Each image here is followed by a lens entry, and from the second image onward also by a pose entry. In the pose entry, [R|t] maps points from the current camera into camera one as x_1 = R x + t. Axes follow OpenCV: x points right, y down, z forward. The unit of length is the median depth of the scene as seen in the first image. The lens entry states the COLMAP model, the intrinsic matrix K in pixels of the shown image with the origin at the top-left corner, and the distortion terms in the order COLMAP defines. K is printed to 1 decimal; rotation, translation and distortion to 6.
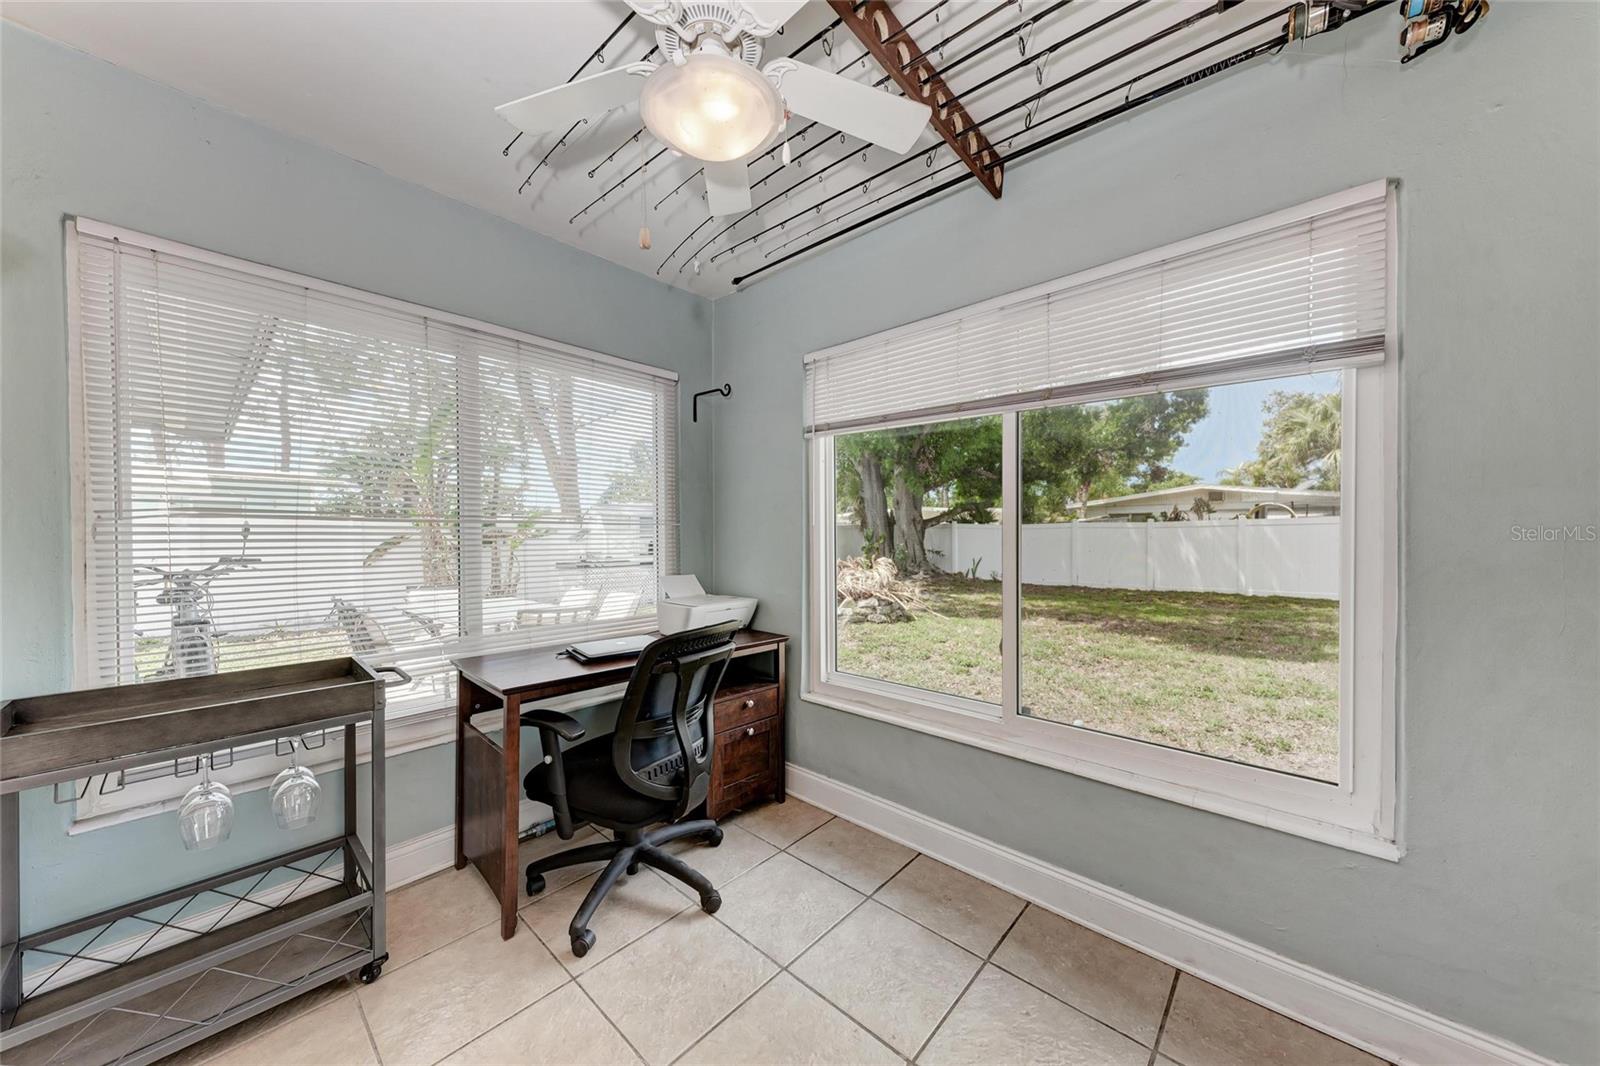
lens RADIAL K [[548.5, 0, 806.7], [0, 548.5, 539.4], [0, 0, 1]] dist [0.021311, -0.004659]
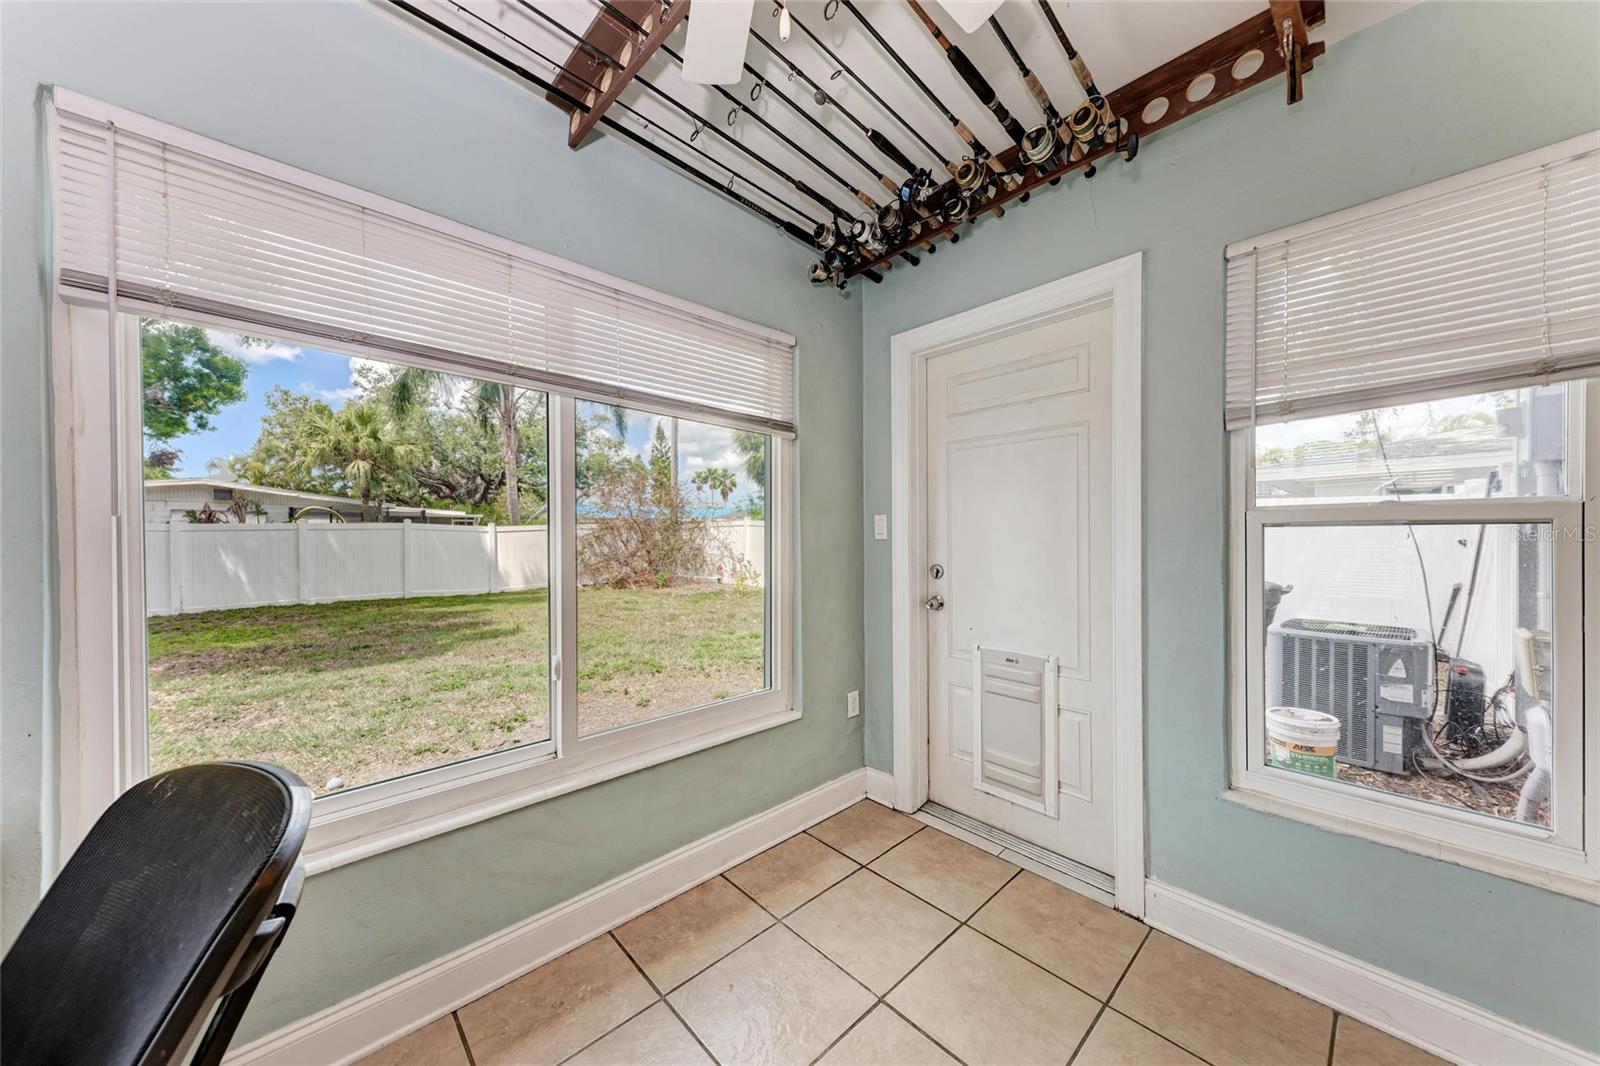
lens RADIAL K [[548.5, 0, 806.7], [0, 548.5, 539.4], [0, 0, 1]] dist [0.021311, -0.004659]
pose [[0.079007, -0.003422, 0.996868, -0.395163], [0.012942, 0.999913, 0.002406, -0.001896], [-0.996790, 0.012711, 0.079044, 0.463739]]
